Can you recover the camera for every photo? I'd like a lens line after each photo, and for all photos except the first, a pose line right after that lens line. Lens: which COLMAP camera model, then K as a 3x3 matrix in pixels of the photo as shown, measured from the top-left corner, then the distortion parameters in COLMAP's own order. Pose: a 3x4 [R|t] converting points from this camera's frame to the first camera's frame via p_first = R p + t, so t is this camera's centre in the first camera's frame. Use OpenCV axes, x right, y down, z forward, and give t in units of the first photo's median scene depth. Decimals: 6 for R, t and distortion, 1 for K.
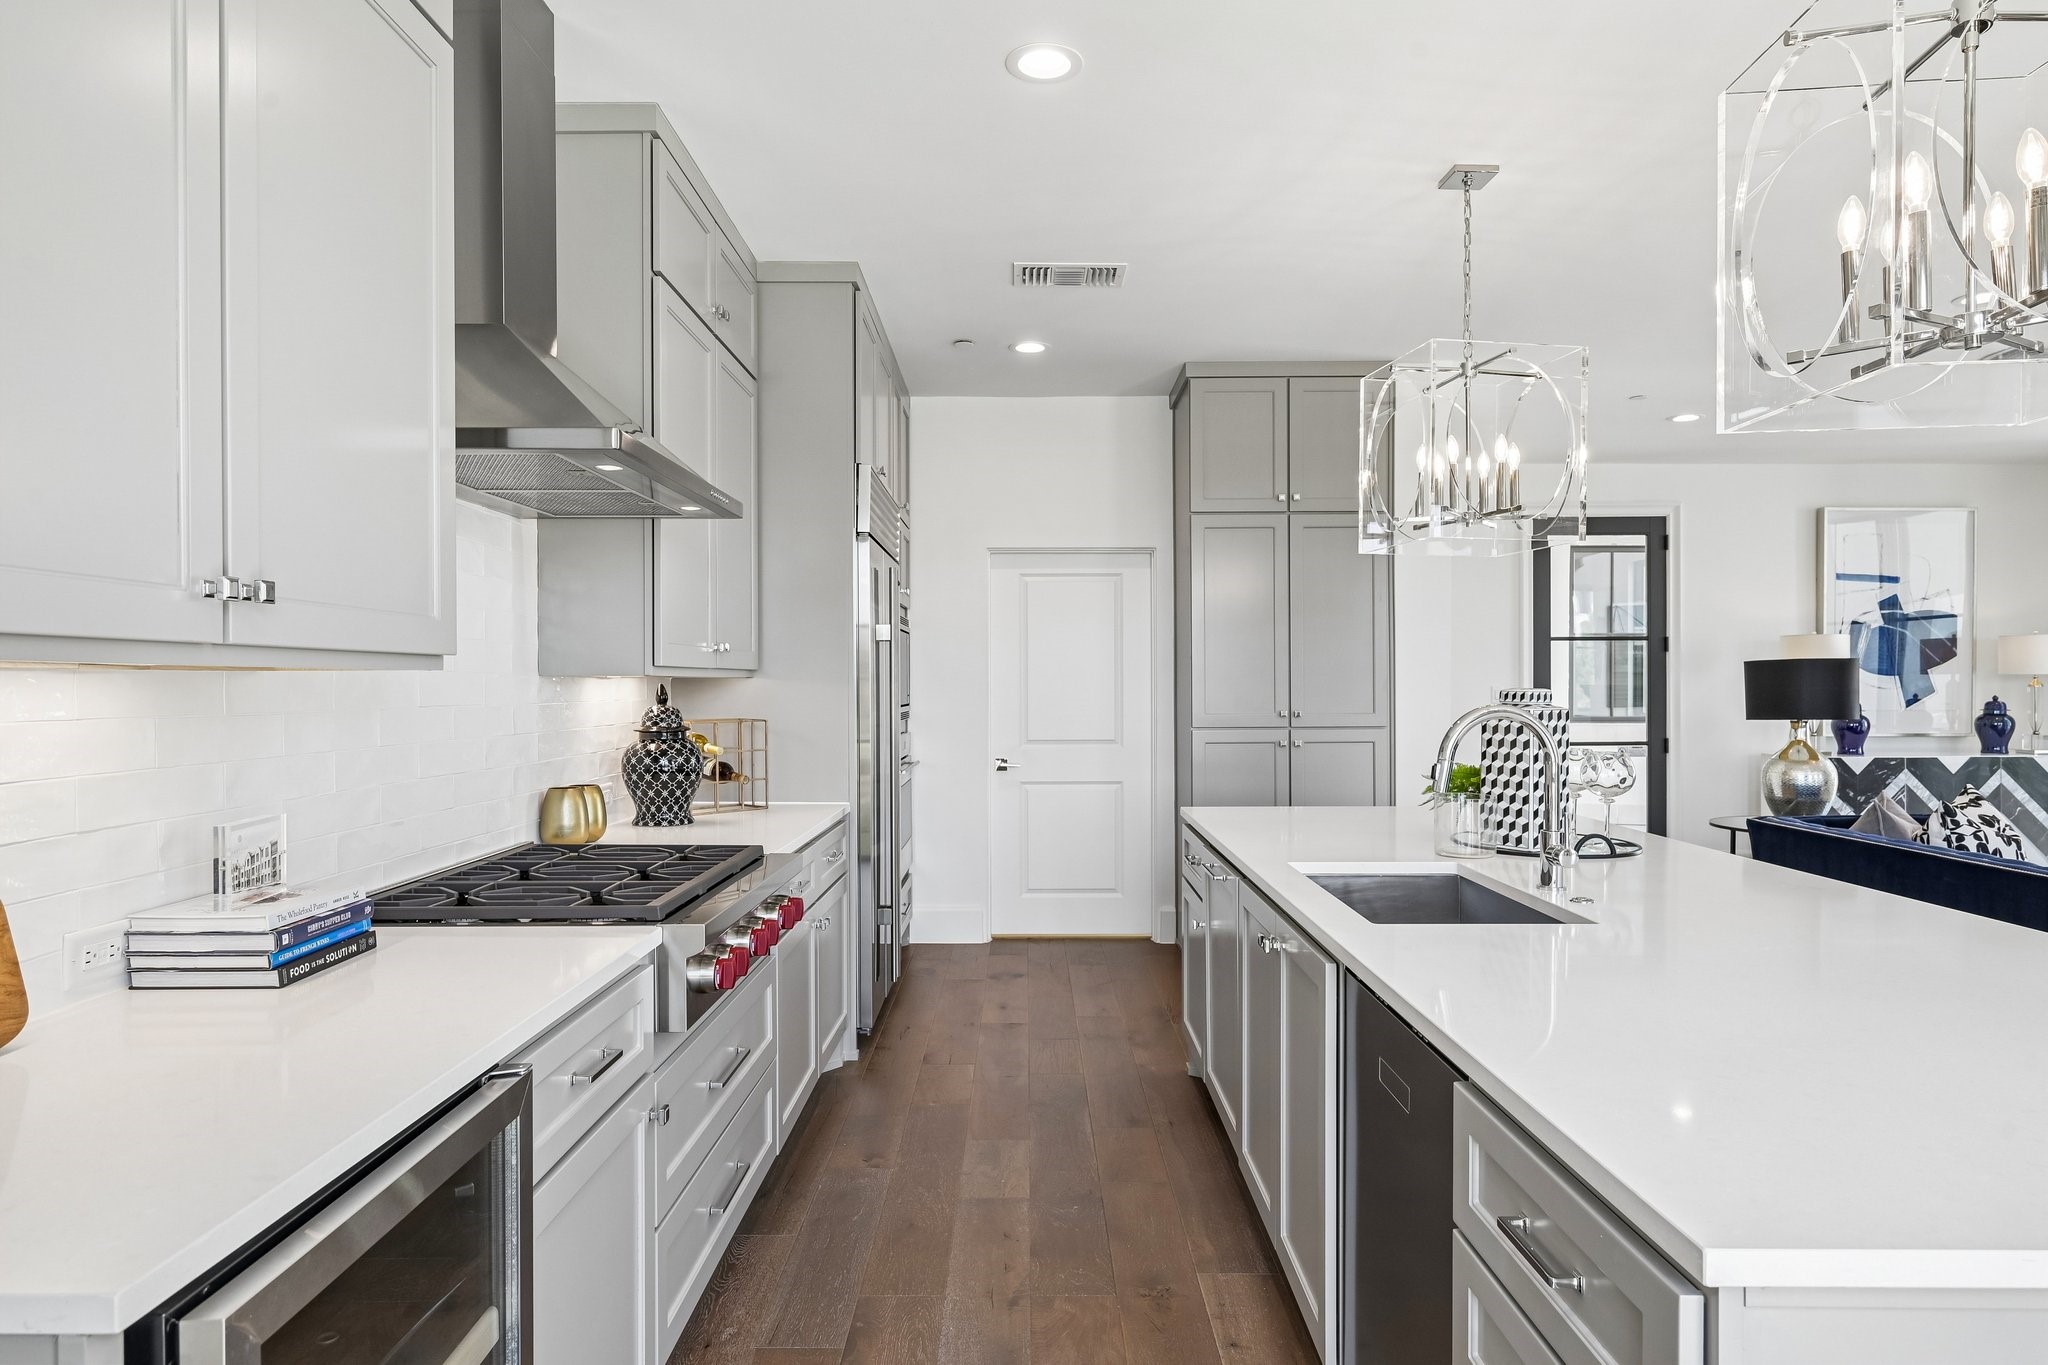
lens RADIAL K [[1200.7, 0, 1029.1], [0, 1200.7, 692.6], [0, 0, 1]] dist [-0.008869, 0.003085]
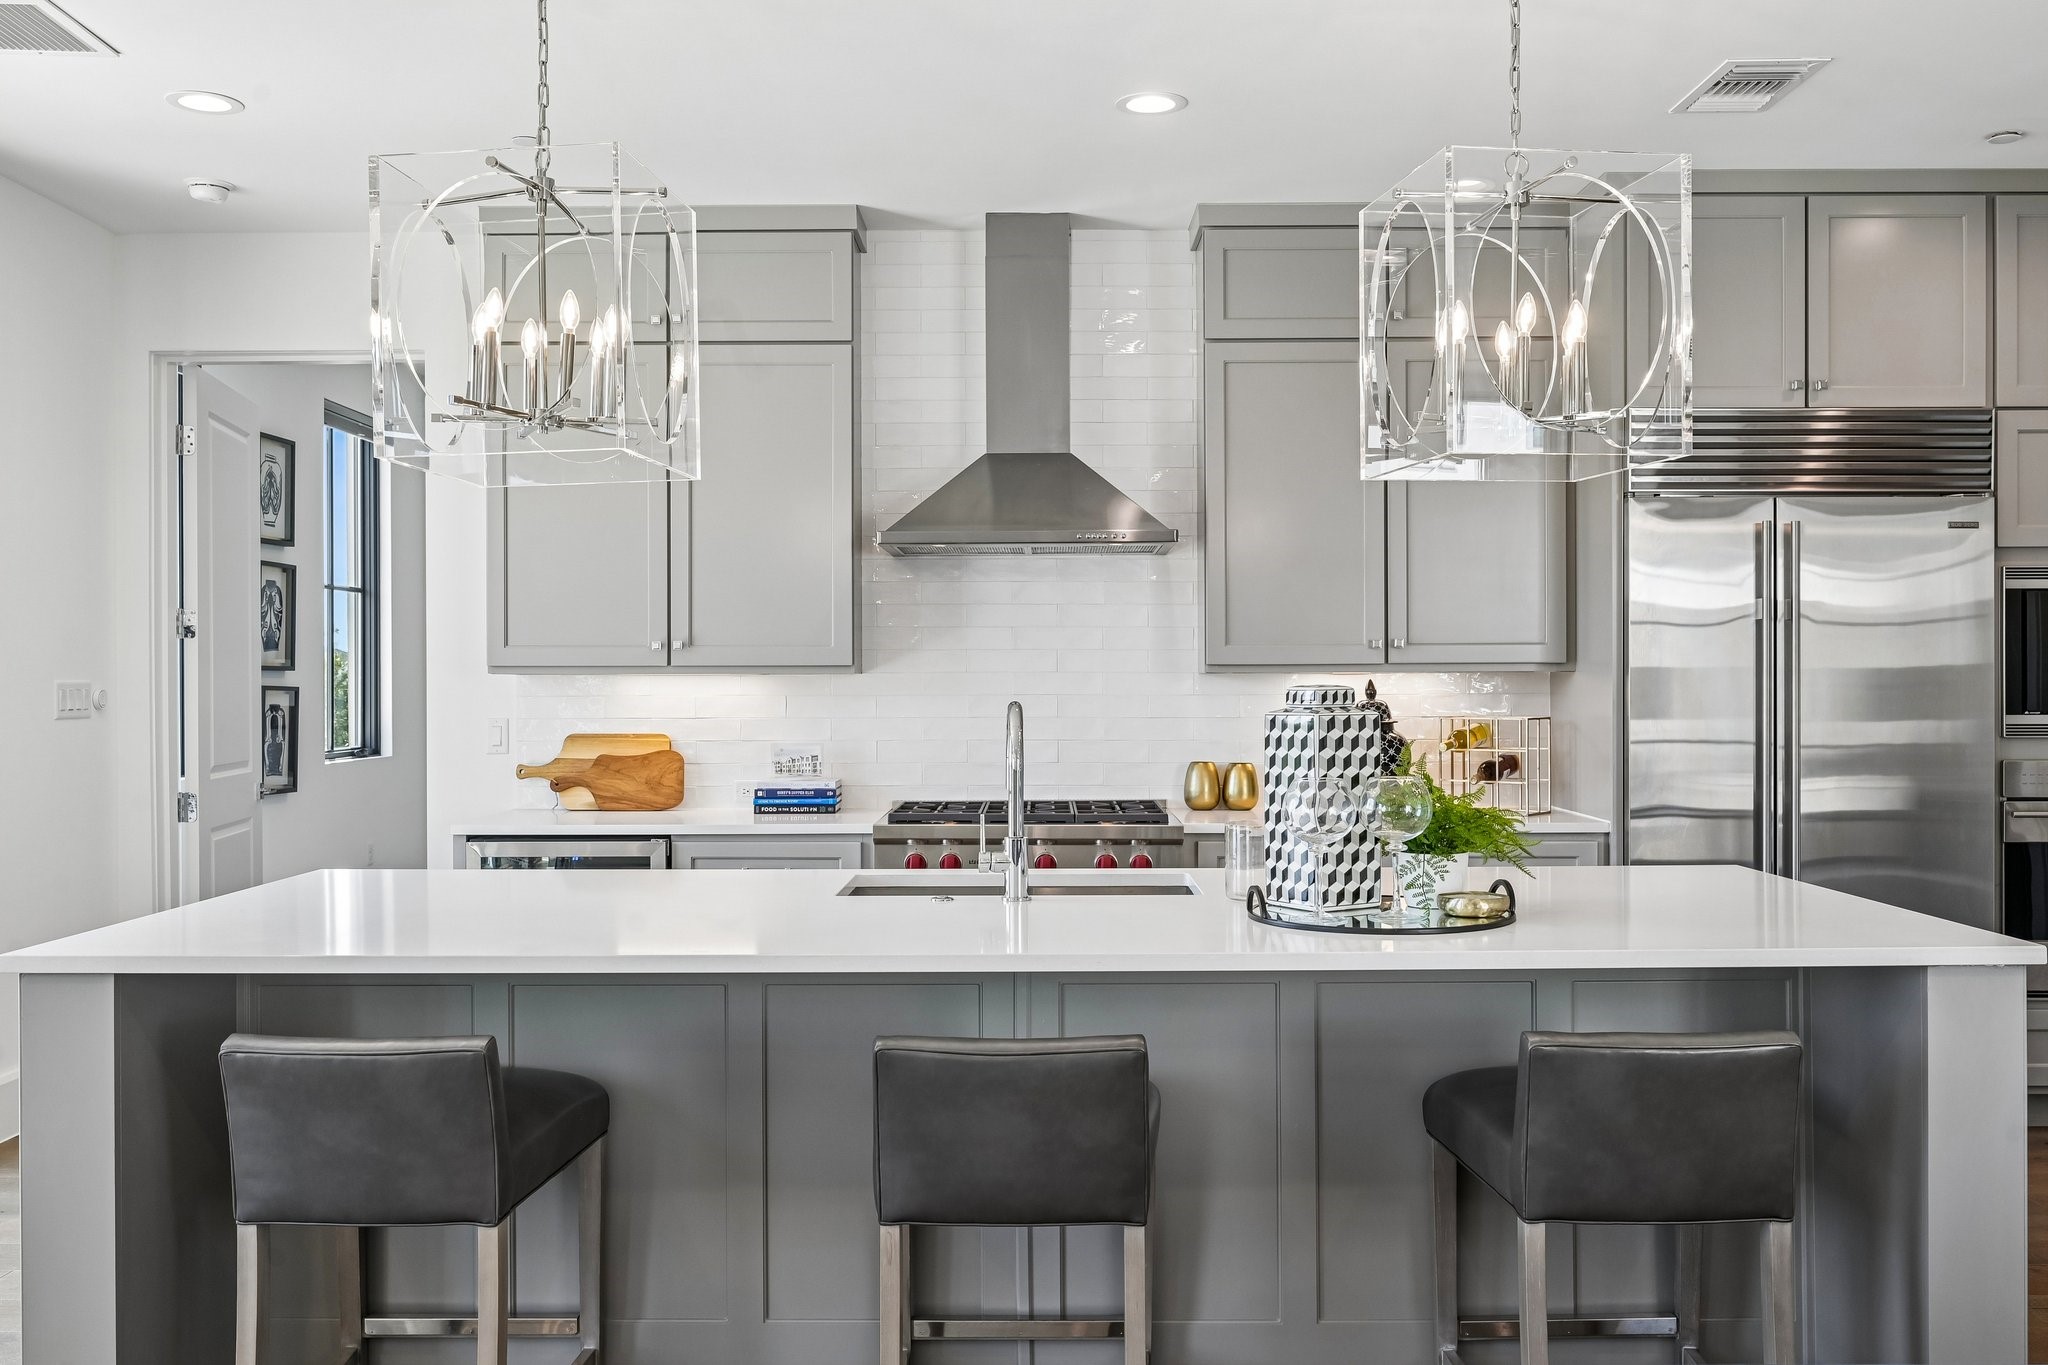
lens RADIAL K [[1764.0, 0, 1023.5], [0, 1764.0, 685.2], [0, 0, 1]] dist [-0.020225, 0.025205]
pose [[-0.014337, 0.003098, -0.999892, 1.015825], [-0.005094, 0.999982, 0.003171, -0.004356], [0.999884, 0.005139, -0.014321, 0.581605]]
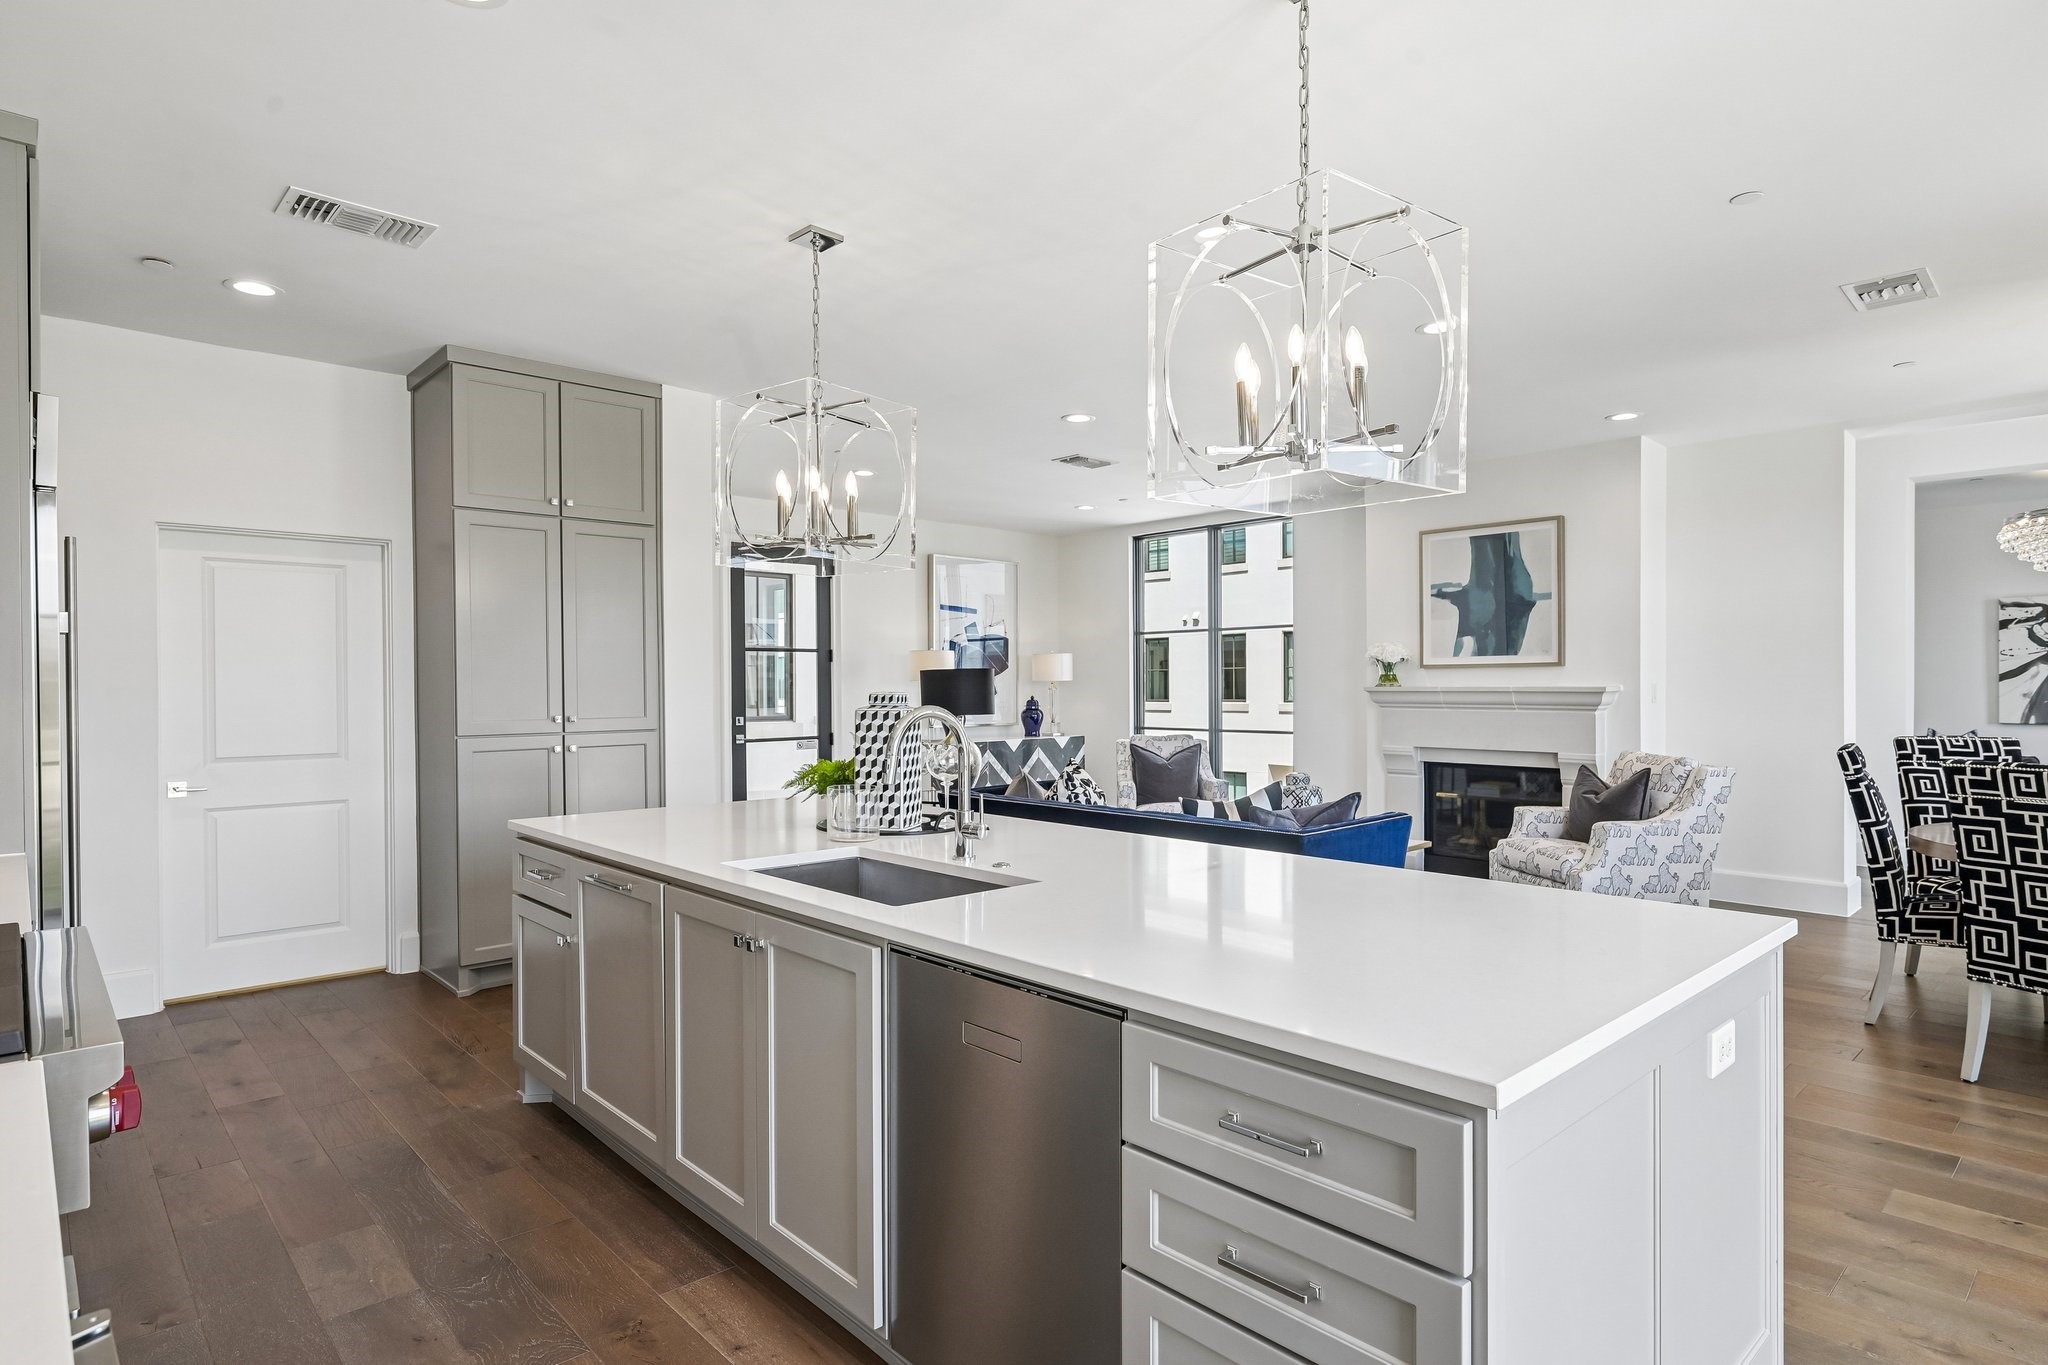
lens RADIAL K [[1096.3, 0, 1026.8], [0, 1096.3, 690.7], [0, 0, 1]] dist [-0.003832, 0.001098]
pose [[0.729552, -0.004285, 0.683912, -0.154126], [0.008276, 0.999962, -0.002563, -0.000583], [-0.683875, 0.007530, 0.729560, 0.090489]]
